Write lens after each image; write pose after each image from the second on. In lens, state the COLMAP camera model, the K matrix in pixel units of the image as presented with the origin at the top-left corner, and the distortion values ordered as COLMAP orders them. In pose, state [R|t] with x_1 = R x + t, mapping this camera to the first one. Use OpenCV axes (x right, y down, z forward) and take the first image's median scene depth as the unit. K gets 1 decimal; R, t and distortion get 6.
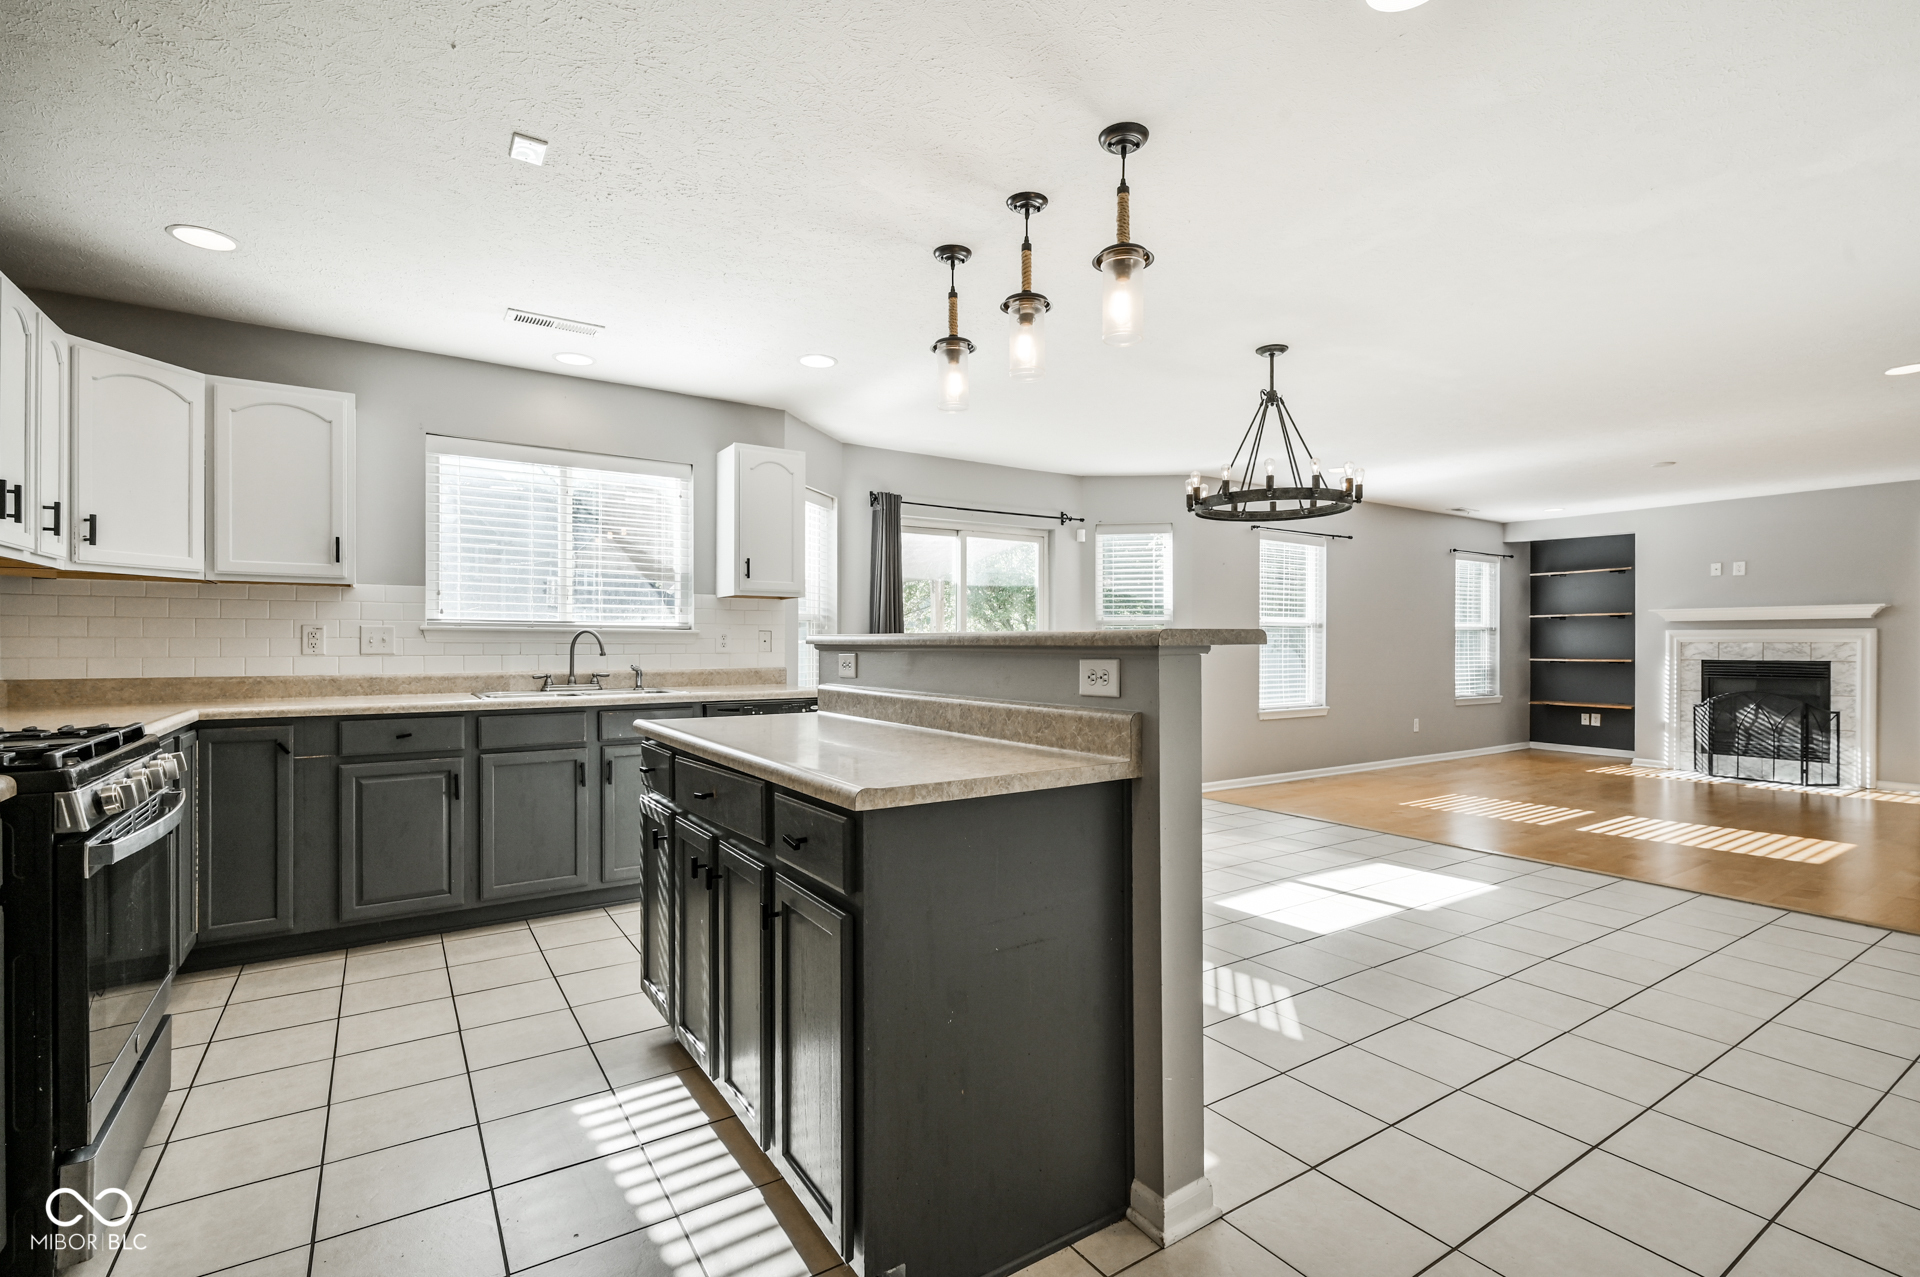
lens RADIAL K [[876.1, 0, 960.0], [0, 876.1, 638.5], [0, 0, 1]] dist [0.002790, 0.000751]
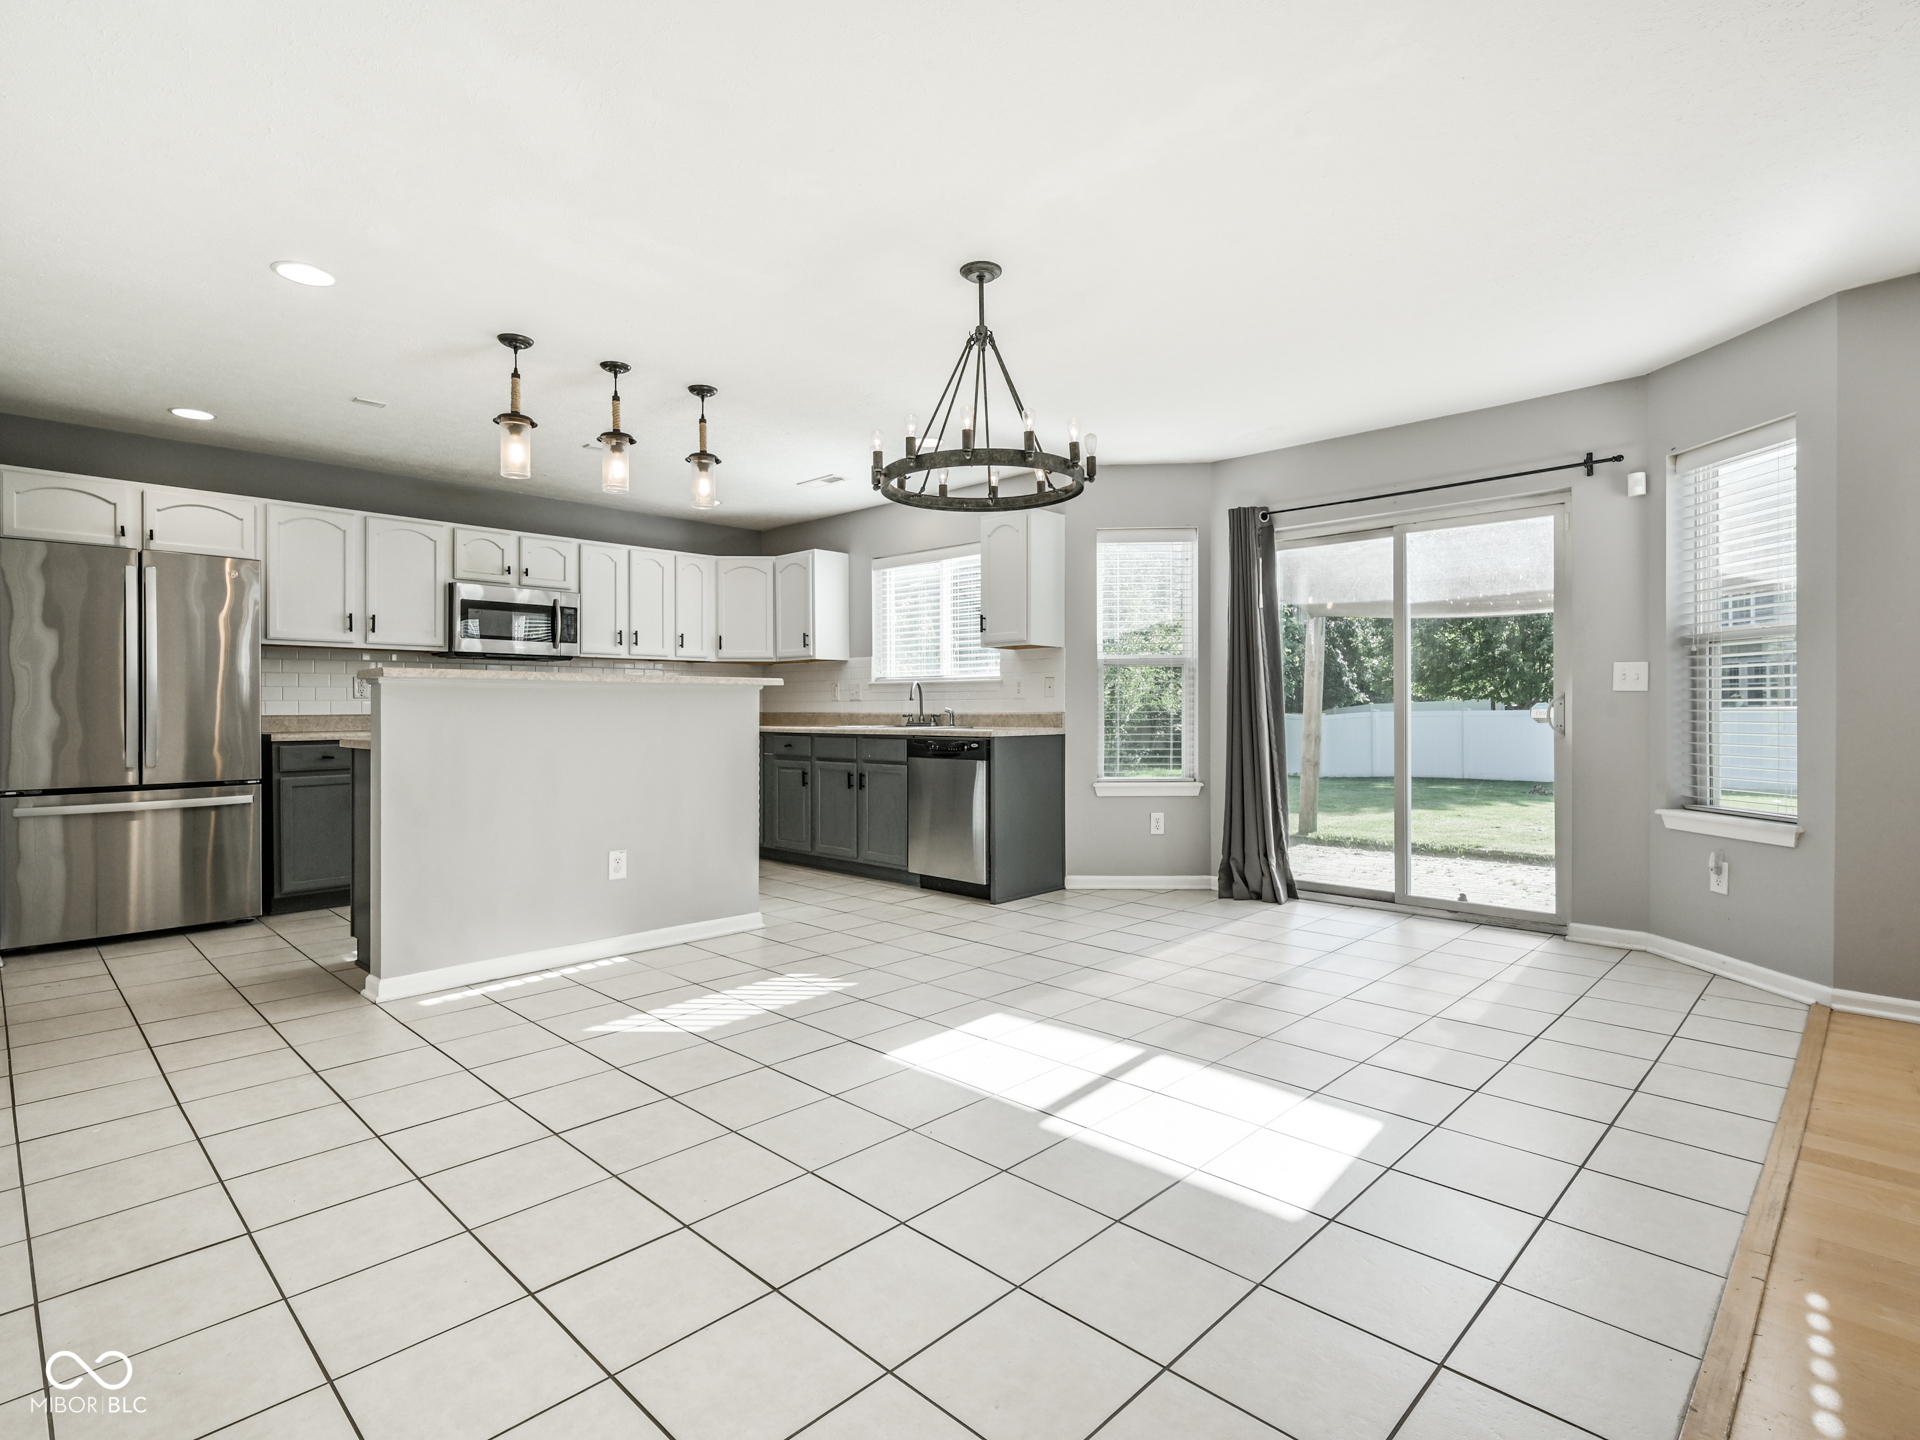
lens RADIAL K [[962.4, 0, 958.1], [0, 962.4, 702.4], [0, 0, 1]] dist [0.000452, 0.000458]
pose [[0.214721, -0.009679, -0.976627, 0.923616], [0.006281, 0.999944, -0.008529, 0.031738], [0.976655, -0.004303, 0.214770, 0.656612]]
